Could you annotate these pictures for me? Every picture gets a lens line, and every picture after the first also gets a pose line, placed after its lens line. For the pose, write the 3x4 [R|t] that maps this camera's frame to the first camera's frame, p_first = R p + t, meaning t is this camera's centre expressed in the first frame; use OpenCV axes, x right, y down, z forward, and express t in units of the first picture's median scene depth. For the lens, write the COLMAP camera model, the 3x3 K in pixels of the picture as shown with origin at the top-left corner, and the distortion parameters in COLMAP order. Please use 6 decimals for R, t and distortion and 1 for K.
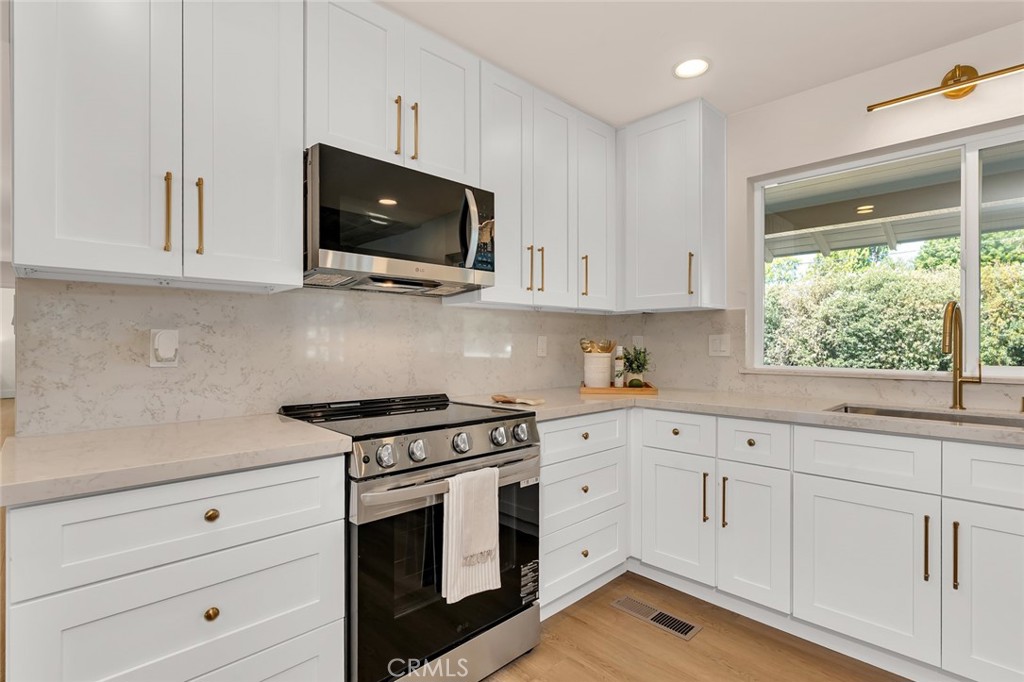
lens RADIAL K [[502.4, 0, 529.6], [0, 502.4, 344.0], [0, 0, 1]] dist [-0.005283, -0.000034]
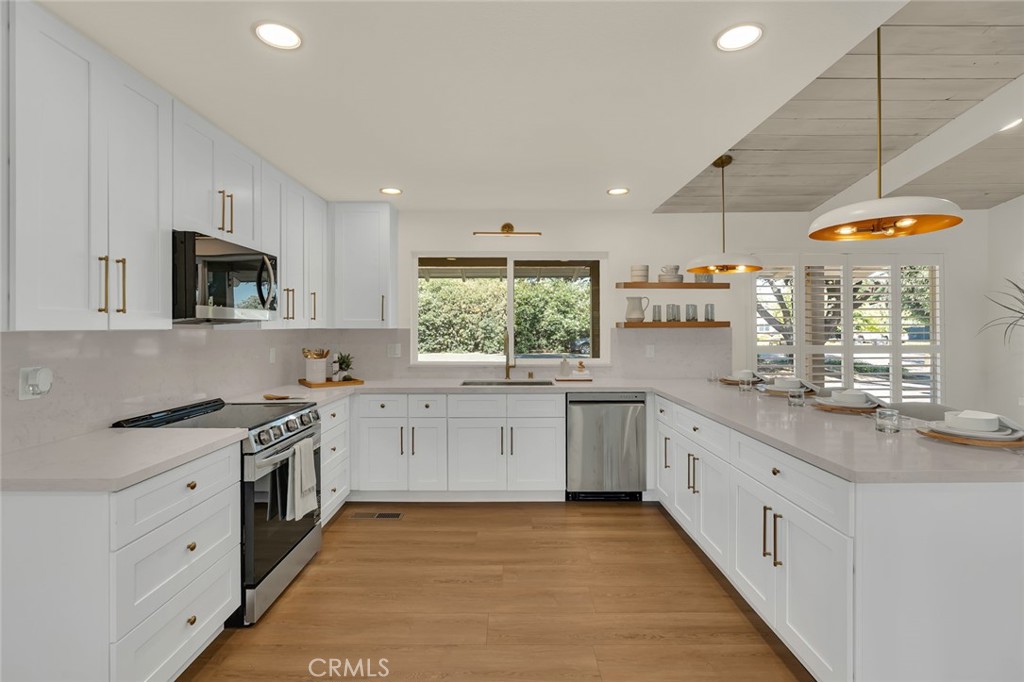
lens RADIAL K [[468.5, 0, 513.2], [0, 468.5, 328.1], [0, 0, 1]] dist [-0.004707, -0.000481]
pose [[0.711607, -0.003942, 0.702567, -0.410456], [0.004408, 0.999990, 0.001146, -0.069722], [-0.702564, 0.002281, 0.711617, -0.345391]]
